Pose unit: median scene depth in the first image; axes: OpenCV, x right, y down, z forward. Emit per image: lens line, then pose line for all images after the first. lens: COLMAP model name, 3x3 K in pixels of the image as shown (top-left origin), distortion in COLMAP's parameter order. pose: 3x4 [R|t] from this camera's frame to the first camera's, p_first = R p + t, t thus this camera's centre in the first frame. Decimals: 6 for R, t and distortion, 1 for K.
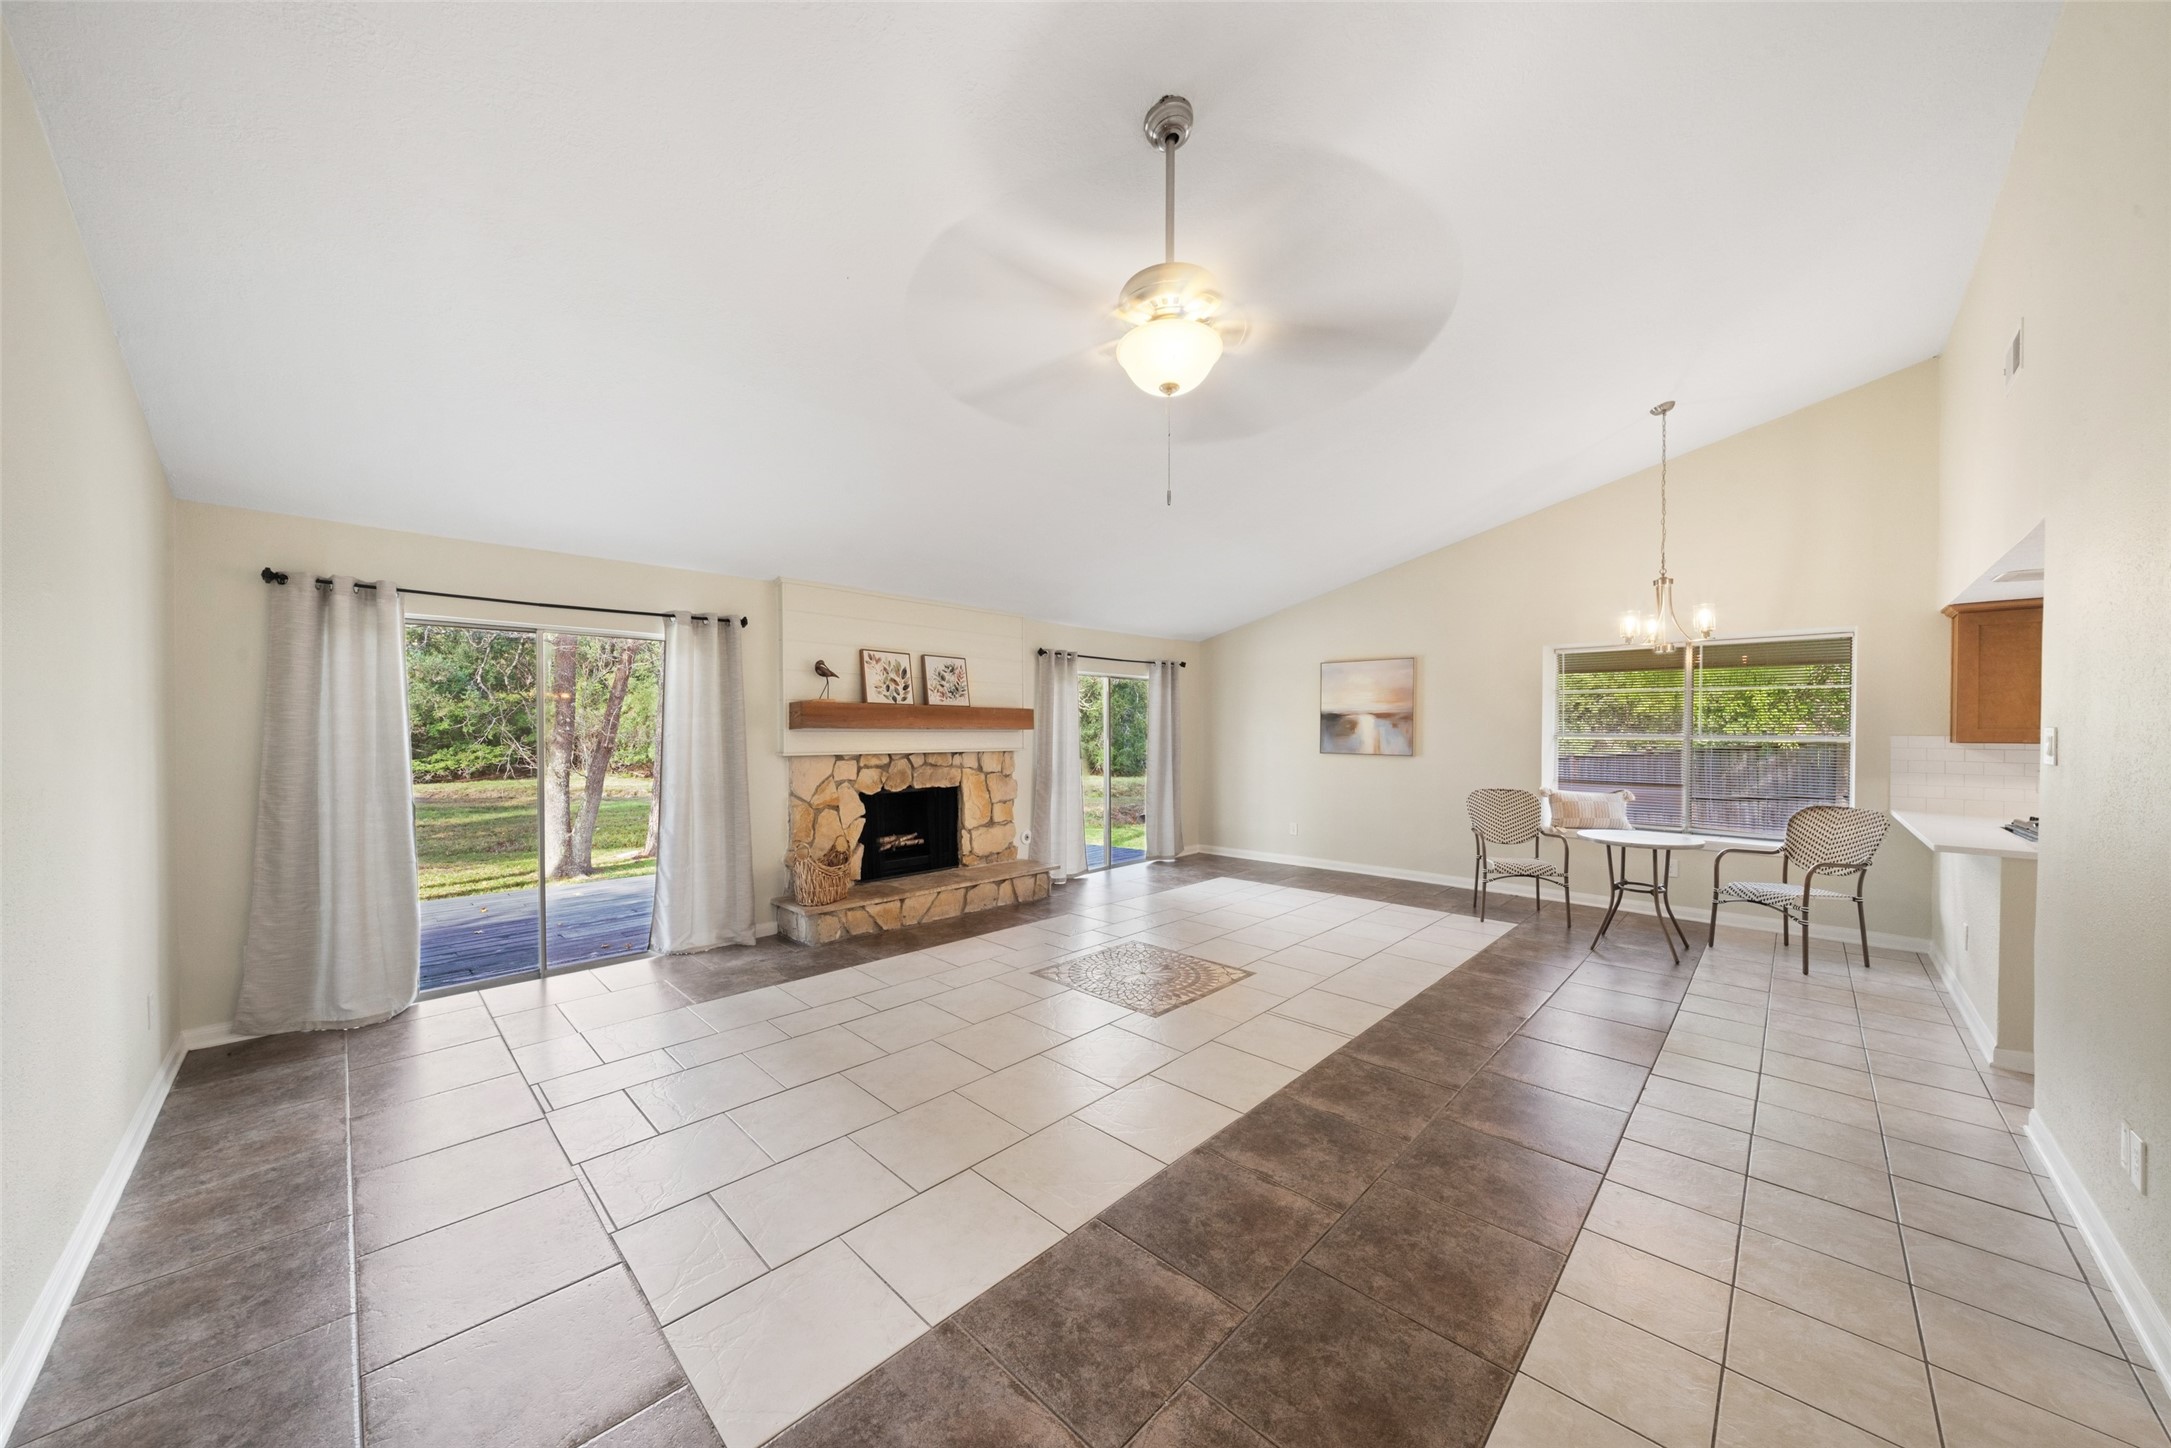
lens RADIAL K [[745.7, 0, 1076.8], [0, 745.7, 731.2], [0, 0, 1]] dist [-0.011973, 0.001809]
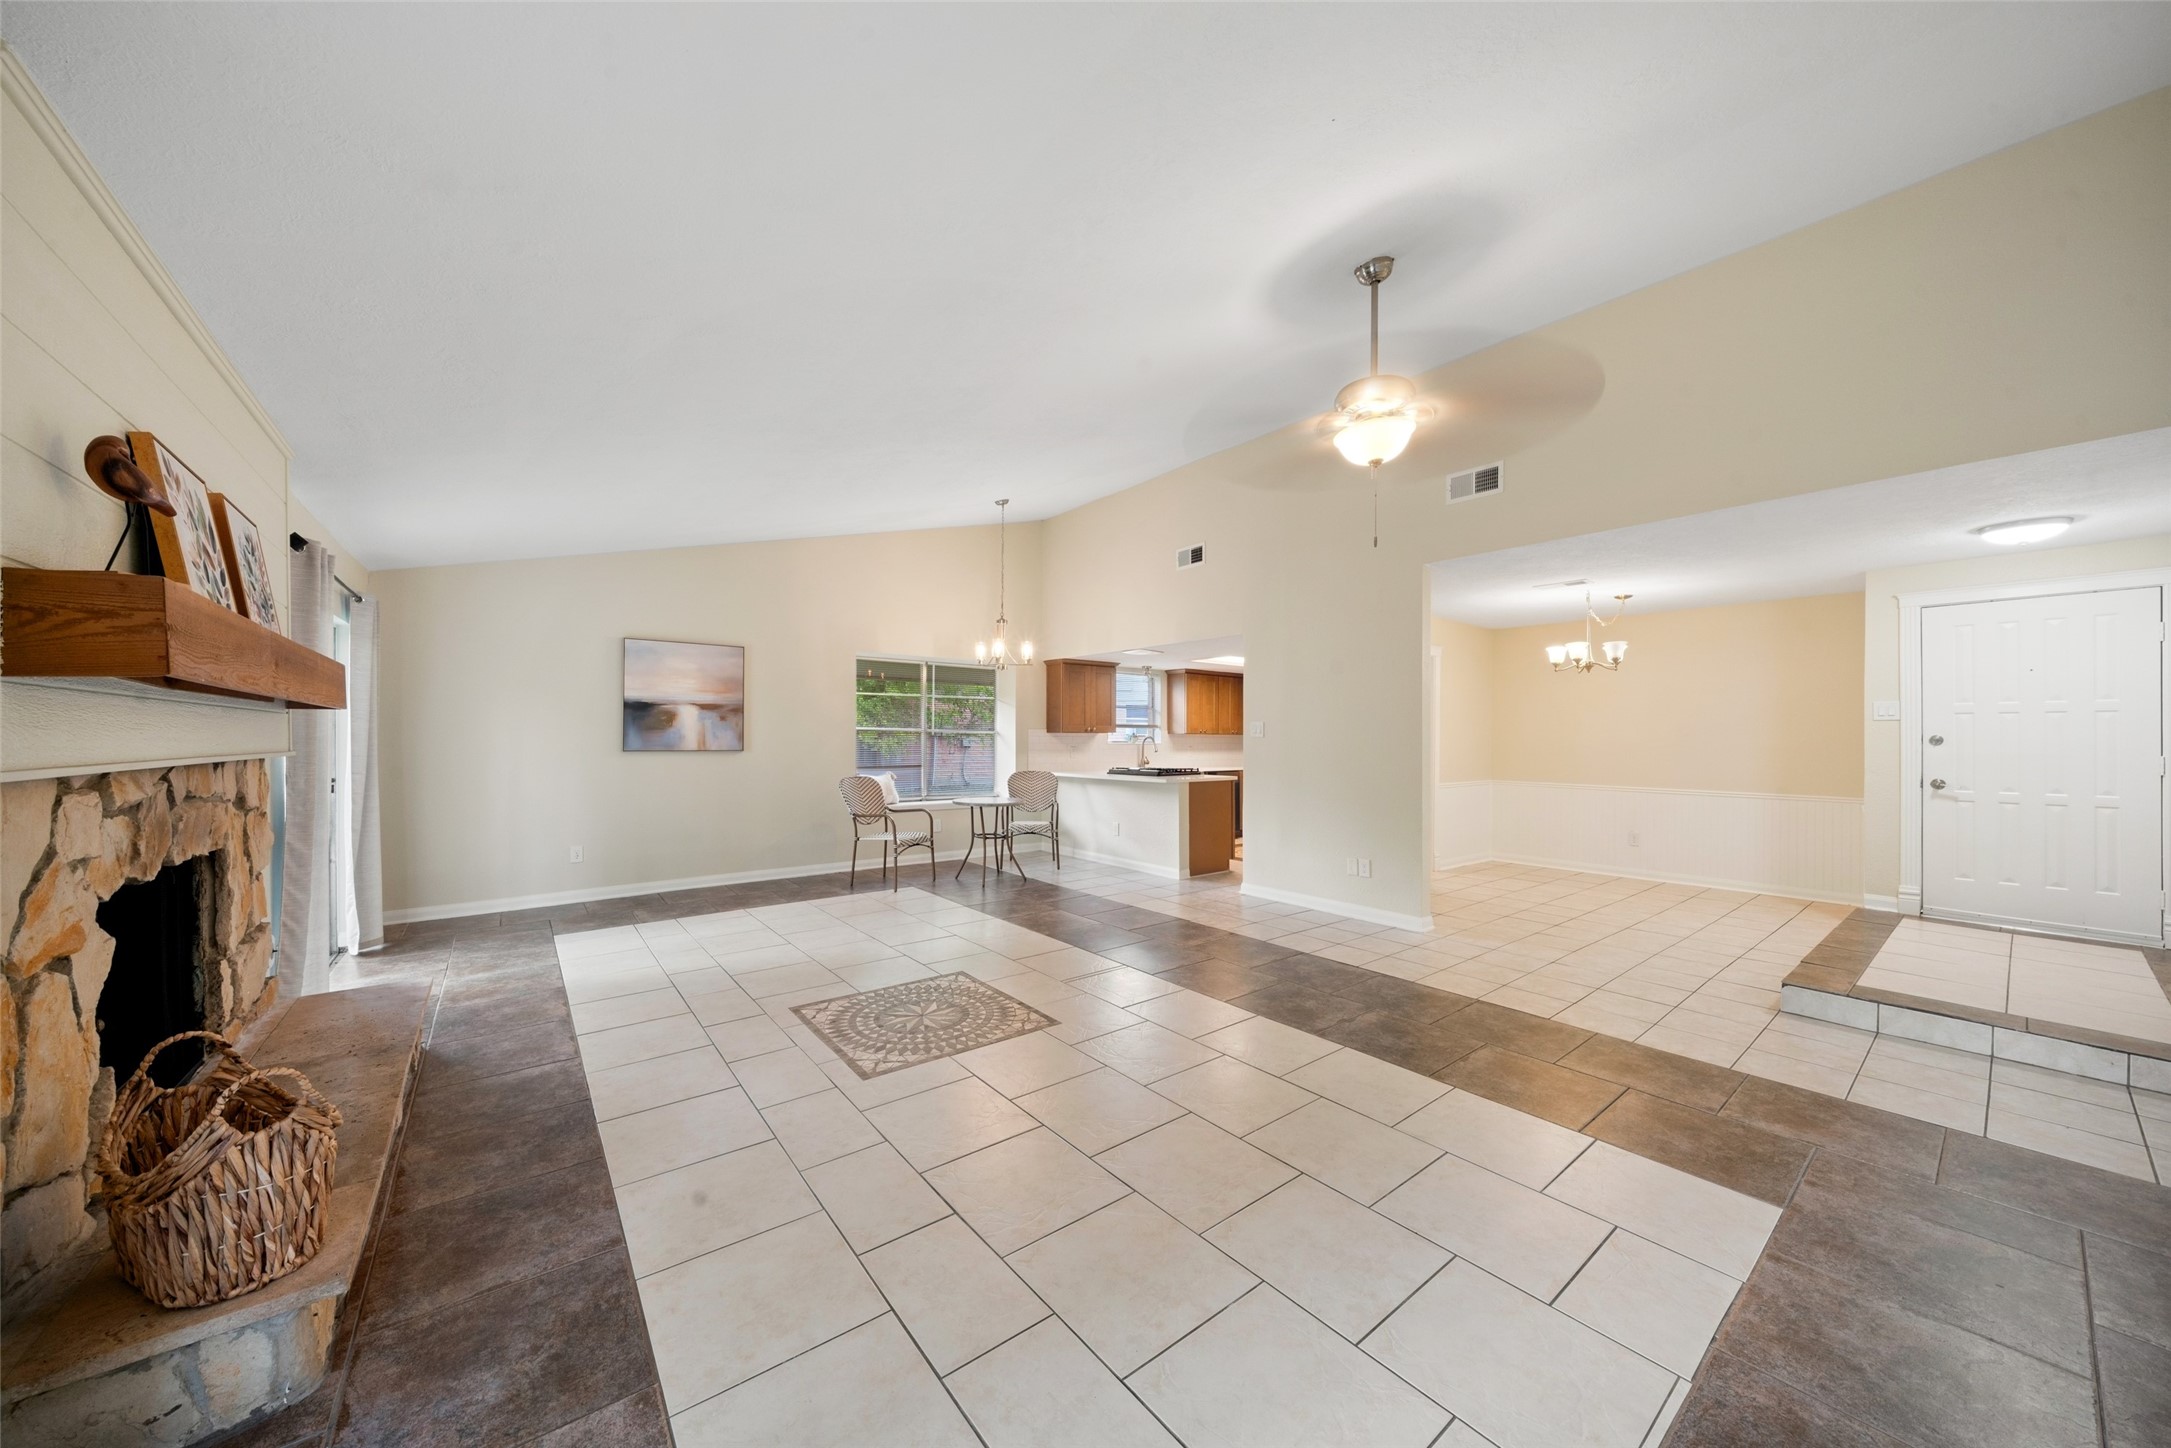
lens RADIAL K [[745.7, 0, 1082.7], [0, 745.7, 734.5], [0, 0, 1]] dist [-0.011973, 0.001809]
pose [[0.125679, -0.000976, 0.992070, -0.526435], [0.000589, 0.999999, 0.000909, 0.014579], [-0.992071, 0.000470, 0.125680, 0.553146]]
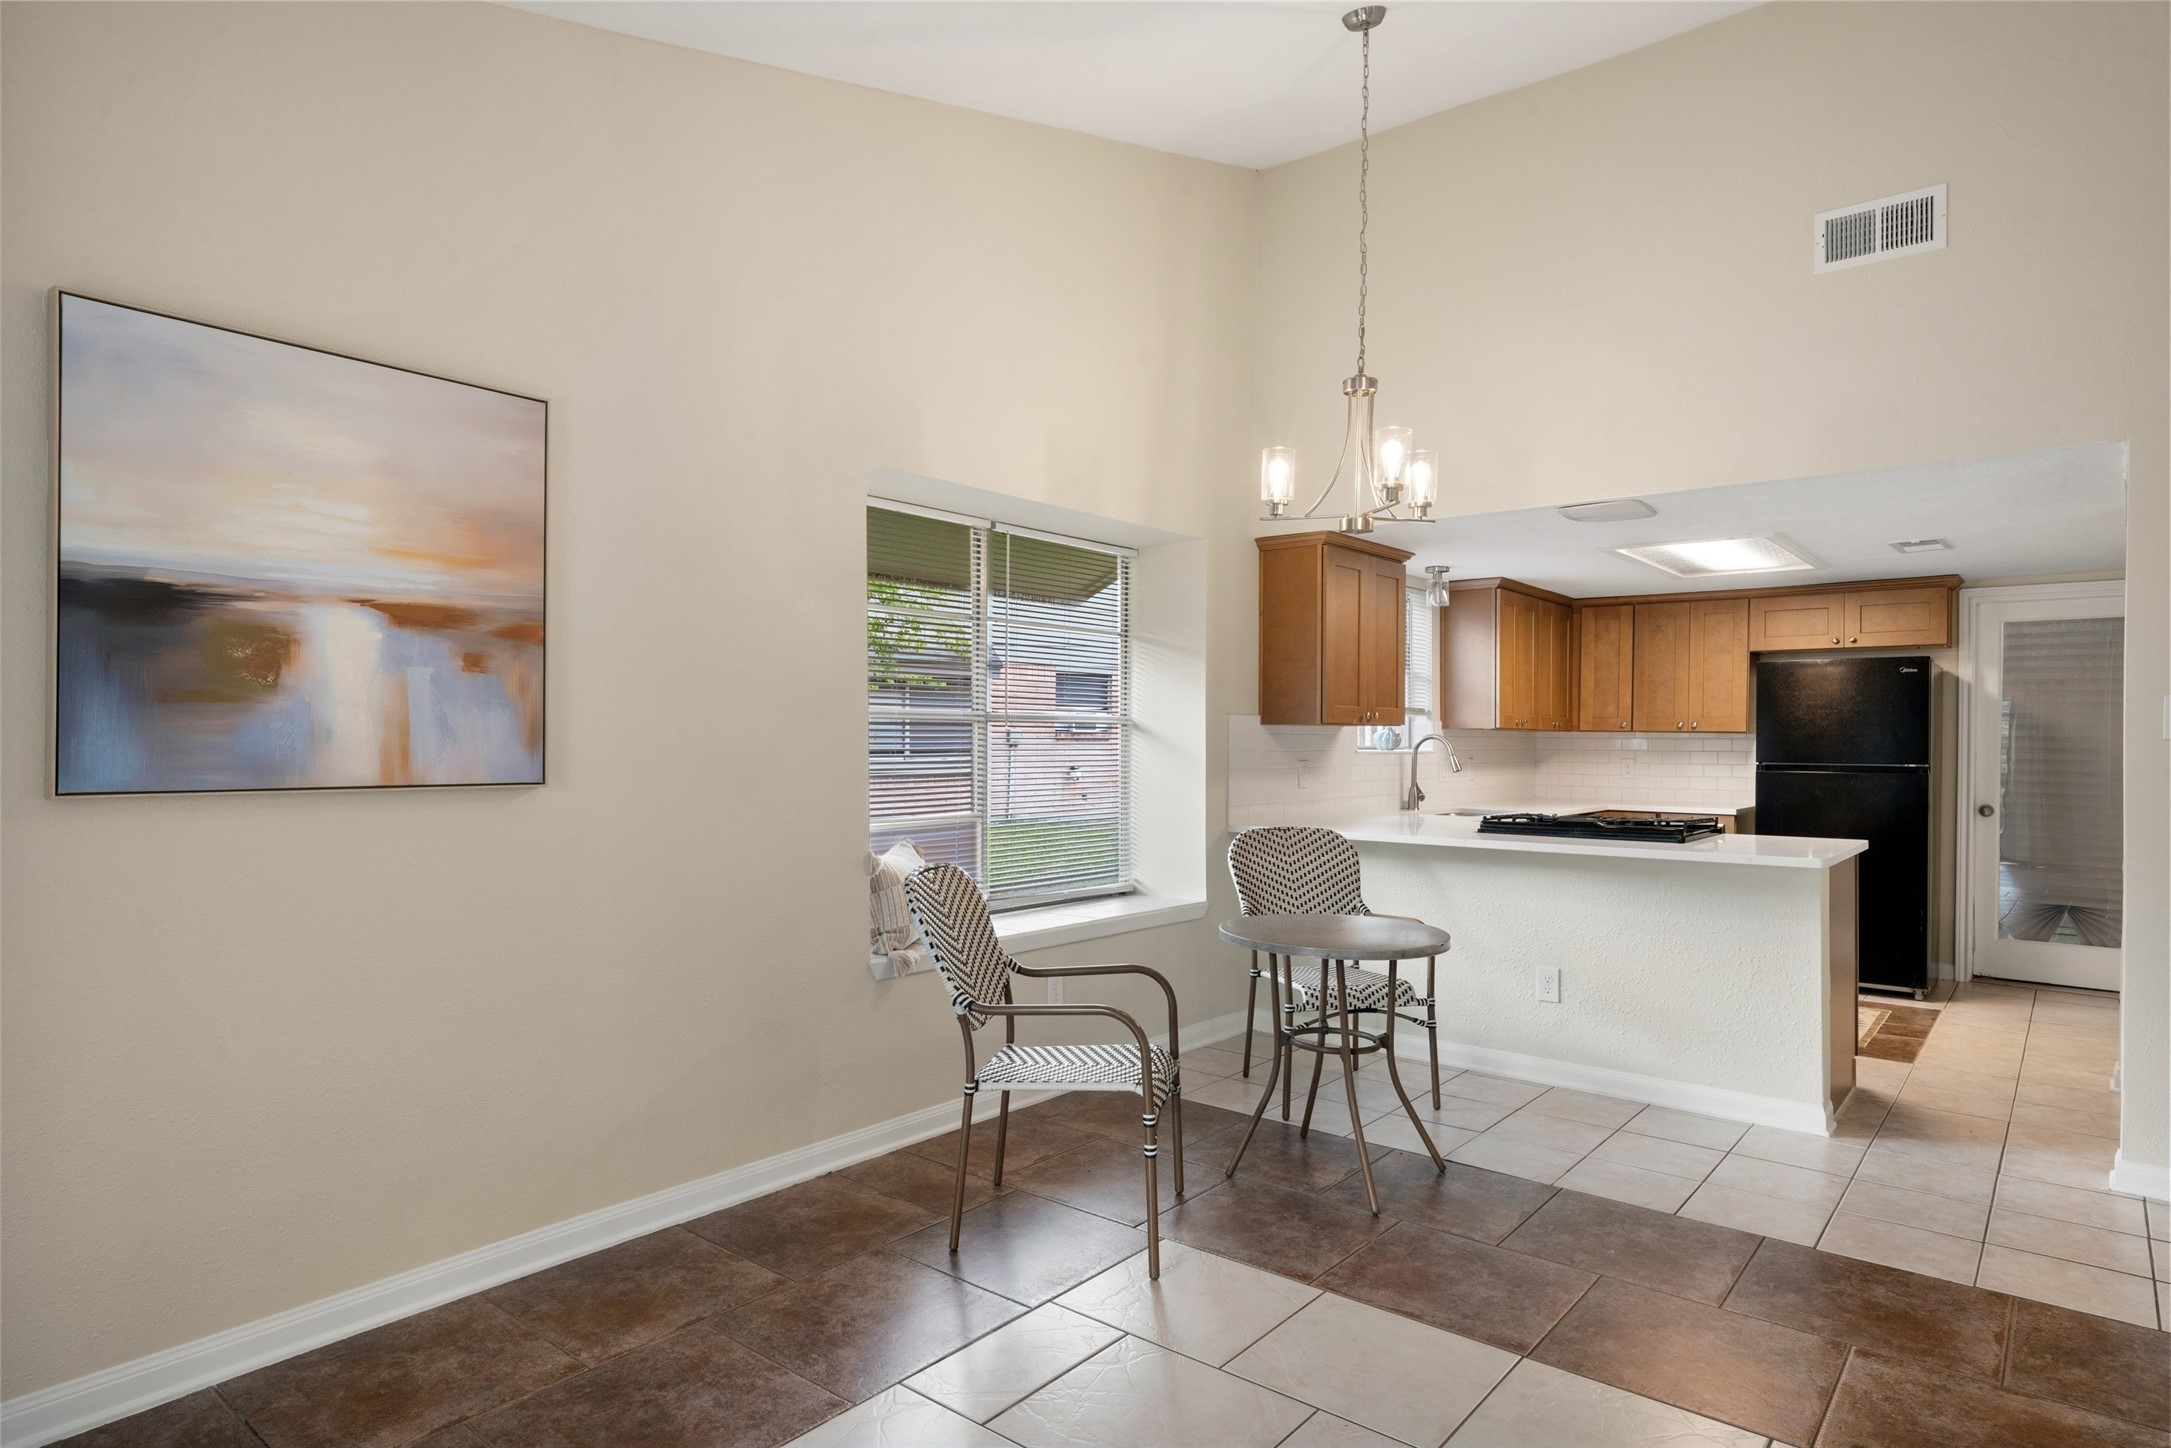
lens RADIAL K [[1218.6, 0, 1080.4], [0, 1218.6, 737.8], [0, 0, 1]] dist [-0.000140, -0.000493]
pose [[-0.082440, -0.006585, 0.996574, 0.021768], [-0.002852, 0.999976, 0.006372, 0.017166], [-0.996592, -0.002317, -0.082456, 1.037674]]
